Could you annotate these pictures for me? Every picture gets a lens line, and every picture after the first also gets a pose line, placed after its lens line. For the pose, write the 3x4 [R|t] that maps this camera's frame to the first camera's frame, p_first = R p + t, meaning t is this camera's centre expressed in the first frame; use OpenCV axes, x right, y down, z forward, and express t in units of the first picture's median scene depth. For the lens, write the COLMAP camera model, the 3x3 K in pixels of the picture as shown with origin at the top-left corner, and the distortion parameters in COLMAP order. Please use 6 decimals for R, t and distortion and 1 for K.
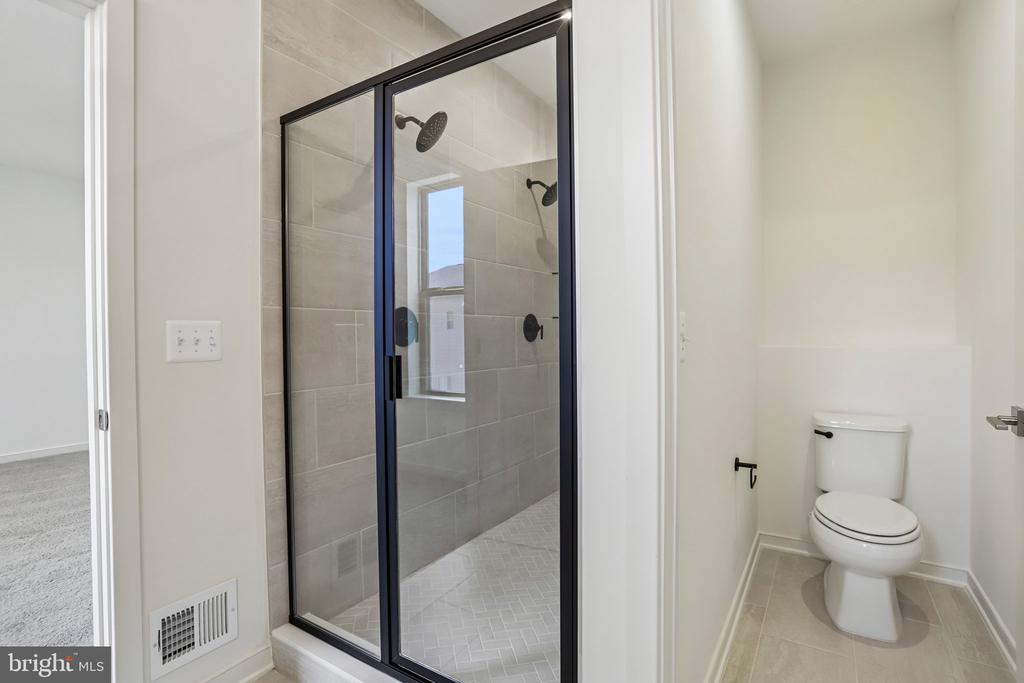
lens RADIAL K [[506.2, 0, 510.9], [0, 506.2, 339.7], [0, 0, 1]] dist [-0.003121, -0.000379]
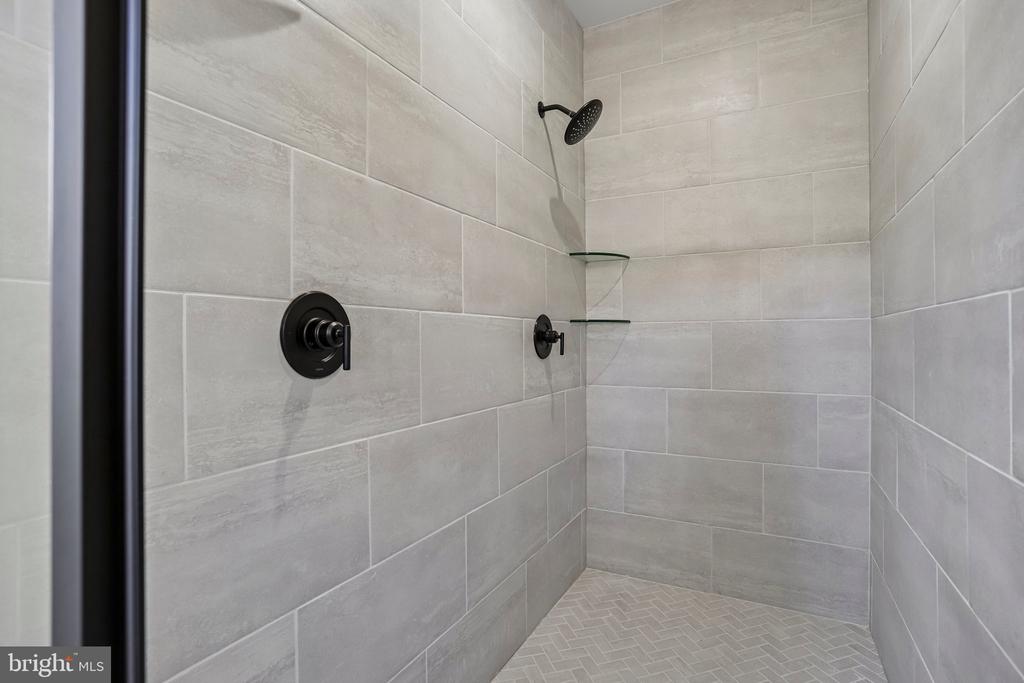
lens RADIAL K [[506.2, 0, 511.6], [0, 506.2, 341.2], [0, 0, 1]] dist [-0.003121, -0.000379]
pose [[0.996002, 0.005191, 0.089179, -0.056634], [-0.004240, 0.999932, -0.010853, -0.010964], [-0.089229, 0.010432, 0.995956, 0.377261]]
